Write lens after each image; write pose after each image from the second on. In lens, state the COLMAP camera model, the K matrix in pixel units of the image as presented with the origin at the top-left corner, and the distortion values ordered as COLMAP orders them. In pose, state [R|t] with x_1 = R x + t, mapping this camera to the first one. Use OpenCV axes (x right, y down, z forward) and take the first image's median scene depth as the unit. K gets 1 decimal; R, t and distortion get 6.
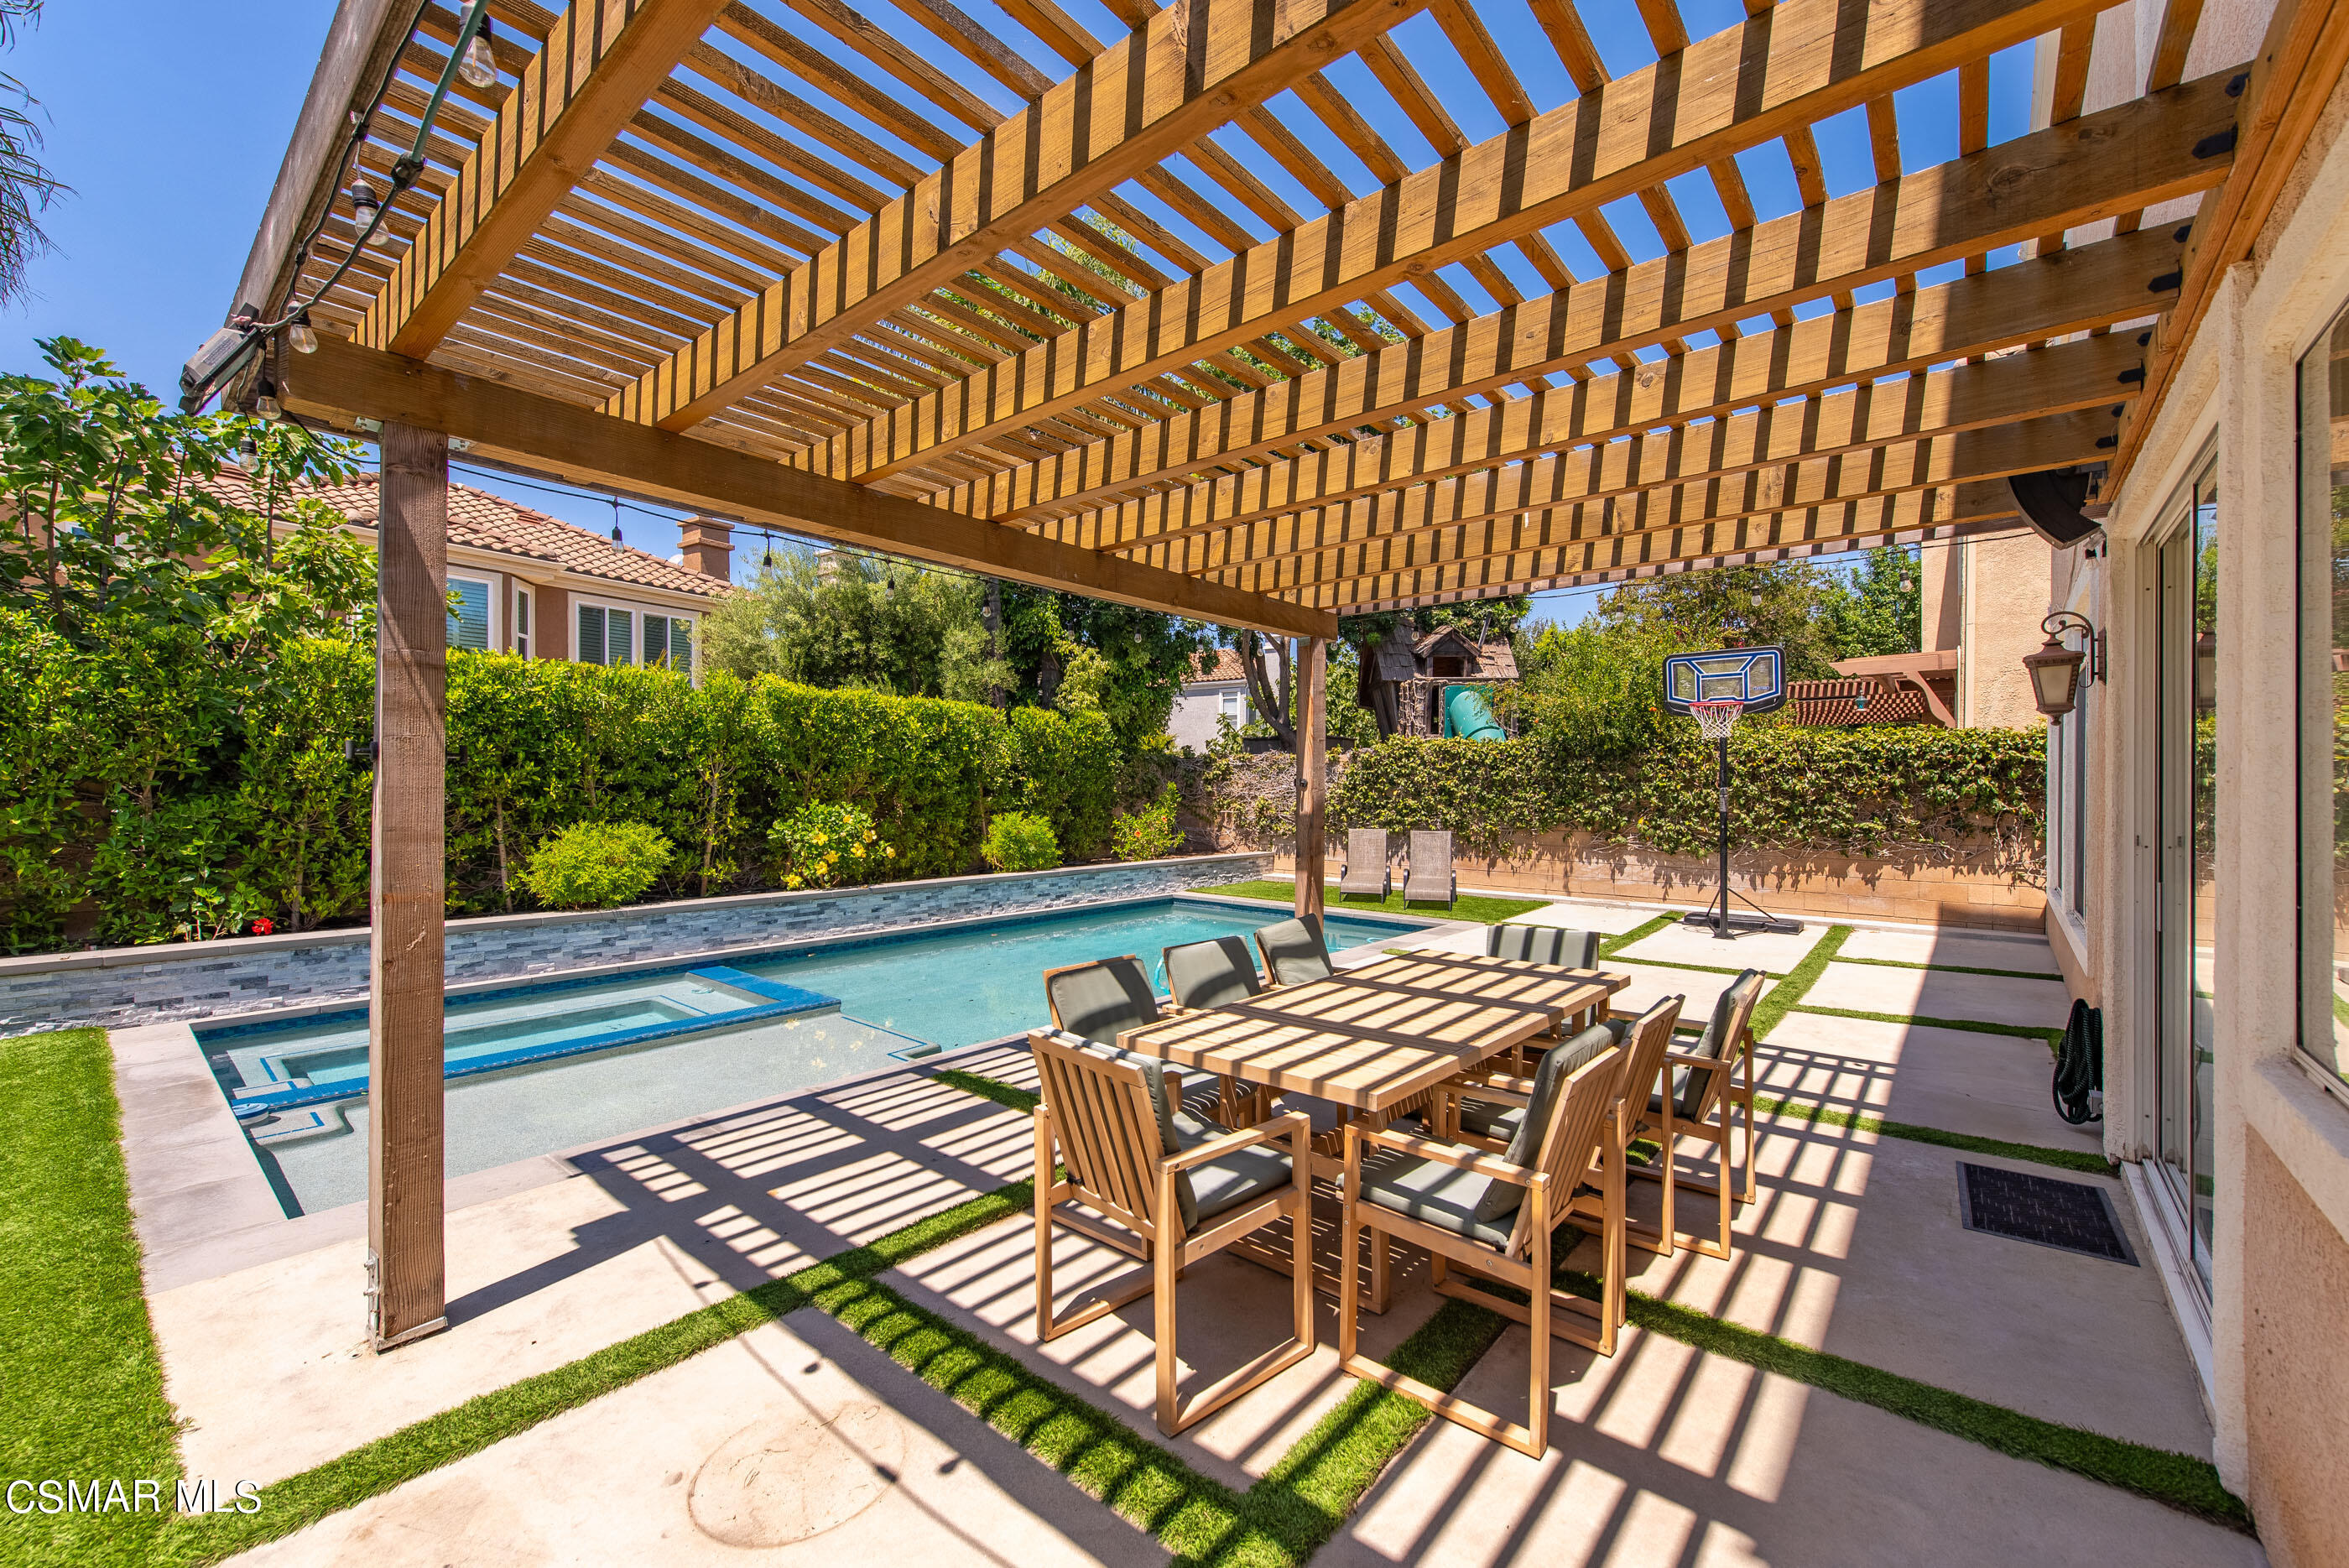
lens RADIAL K [[929.7, 0, 1191.8], [0, 929.7, 787.9], [0, 0, 1]] dist [0.014775, -0.003756]
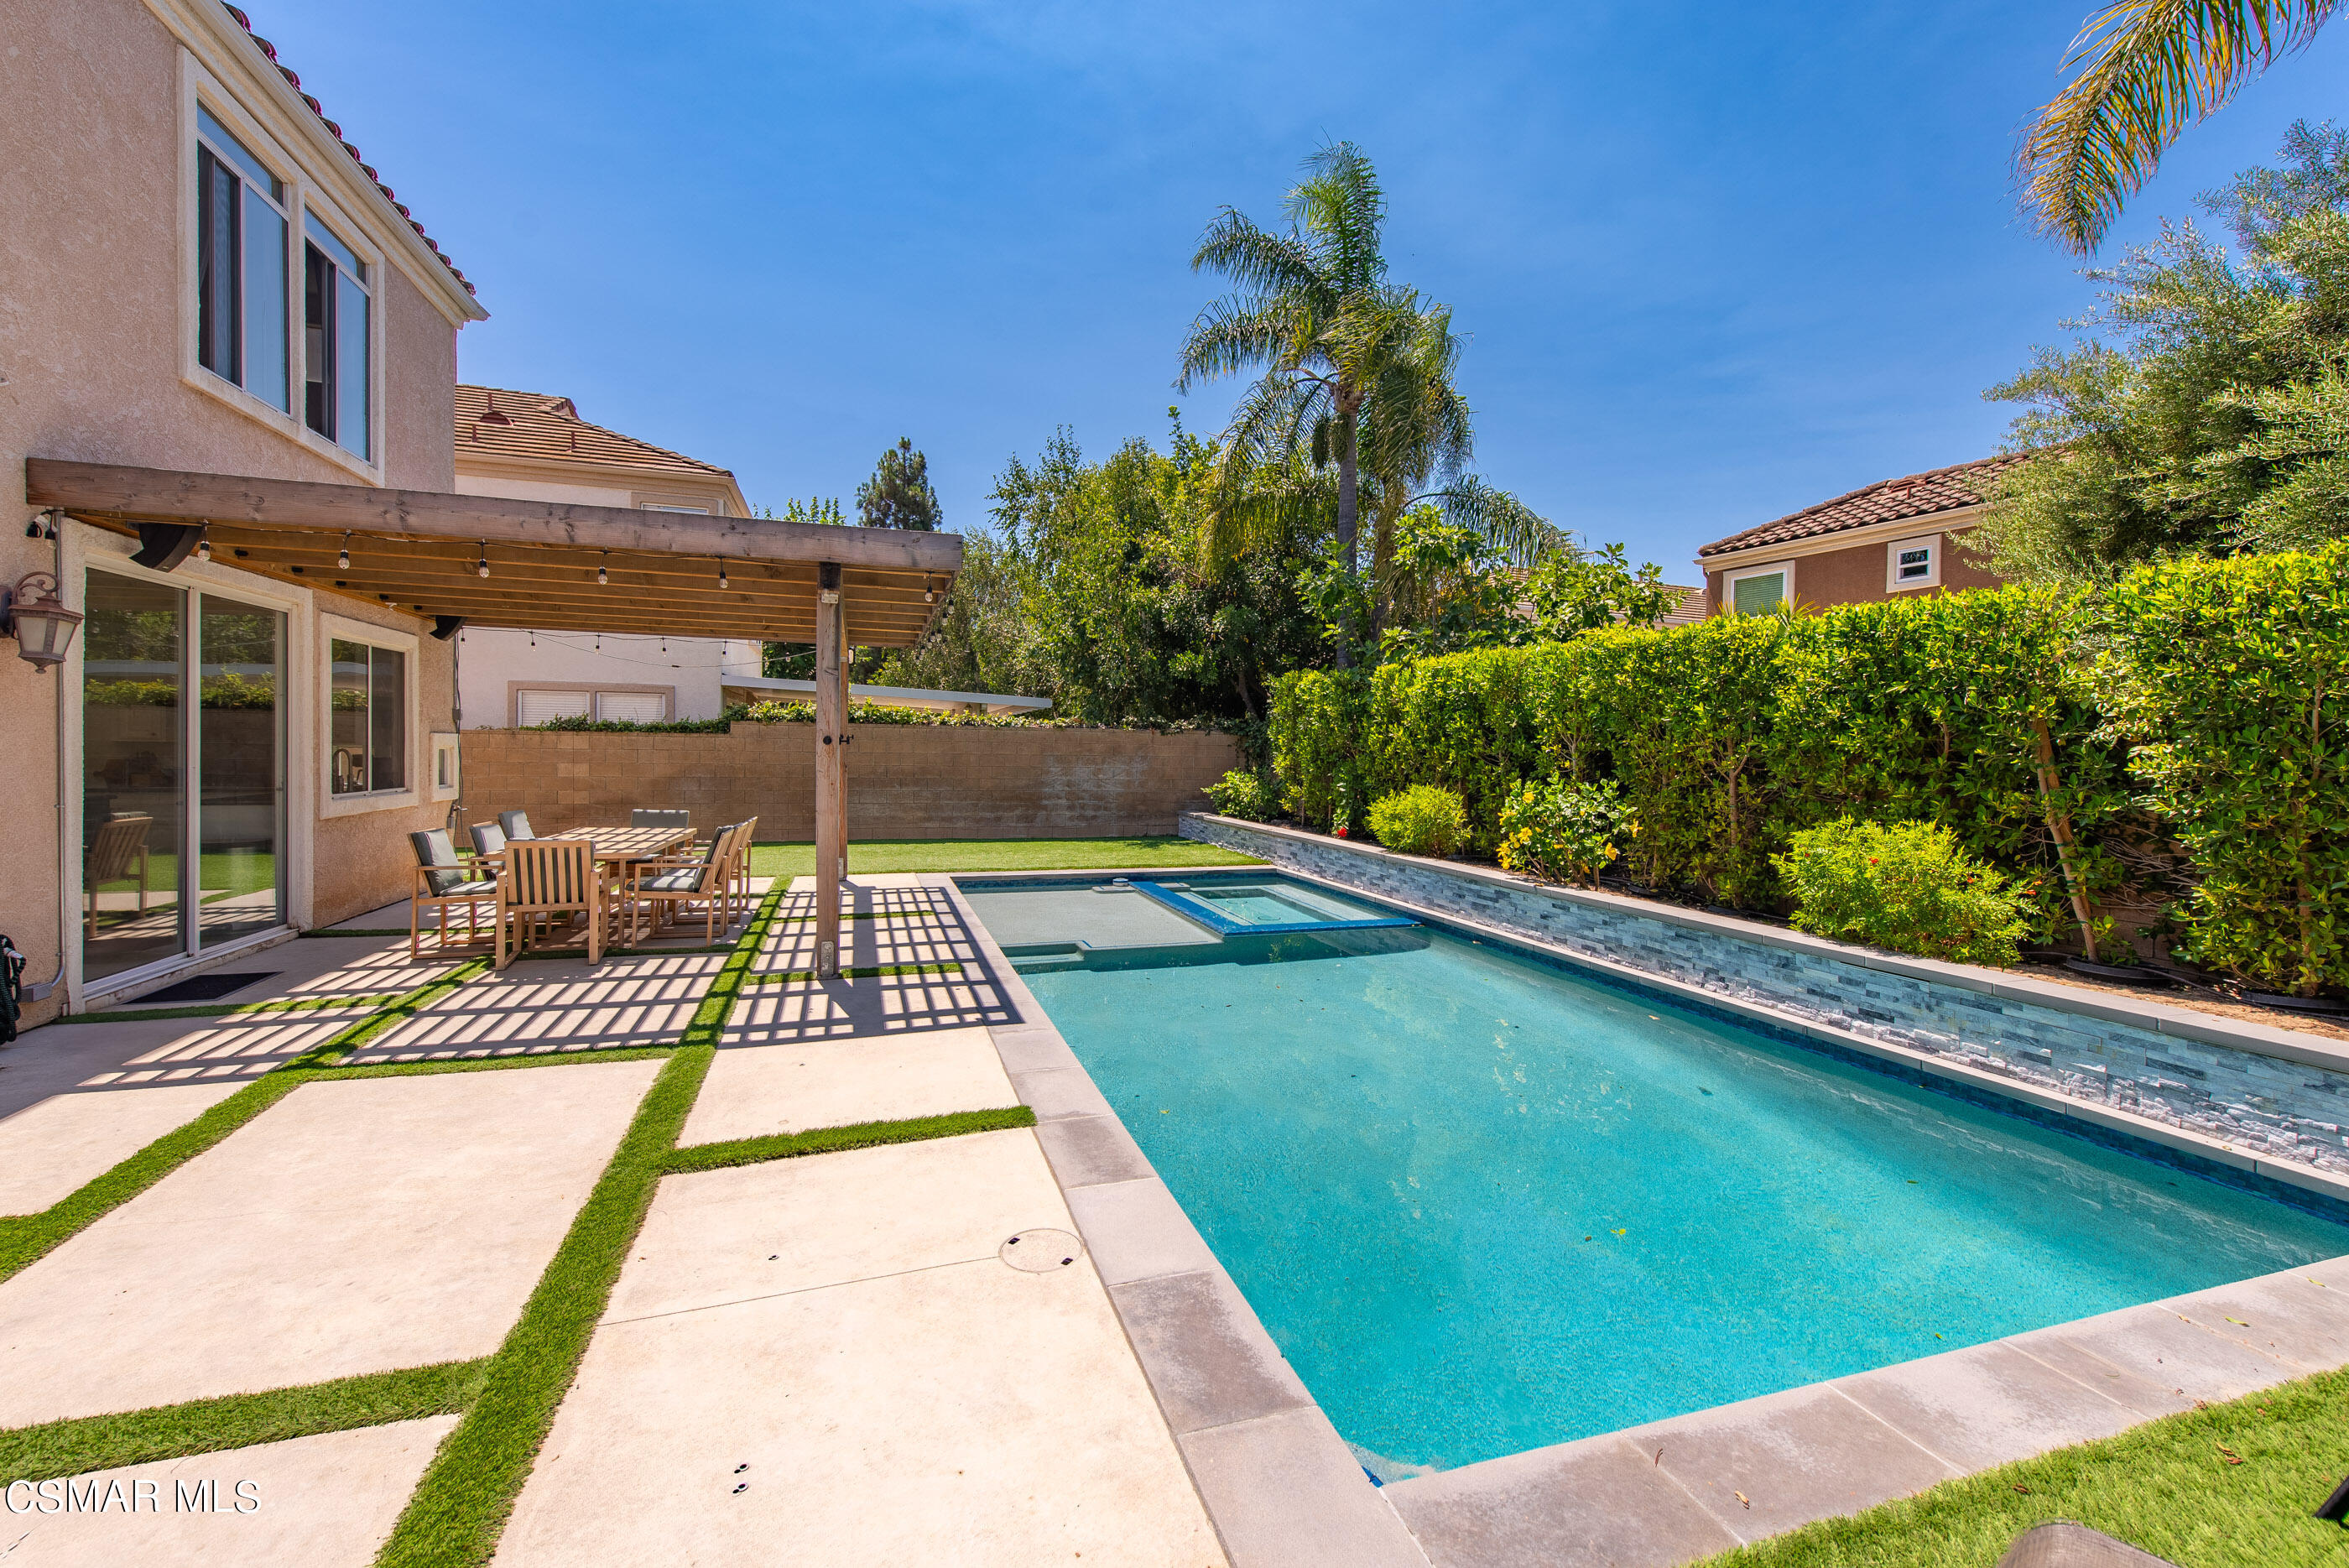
lens RADIAL K [[929.7, 0, 1142.3], [0, 929.7, 762.3], [0, 0, 1]] dist [0.014775, -0.003756]
pose [[-0.541807, 0.001358, -0.840502, 0.508182], [-0.019742, 0.999702, 0.014341, -0.000311], [0.840271, 0.024363, -0.541619, 1.189815]]
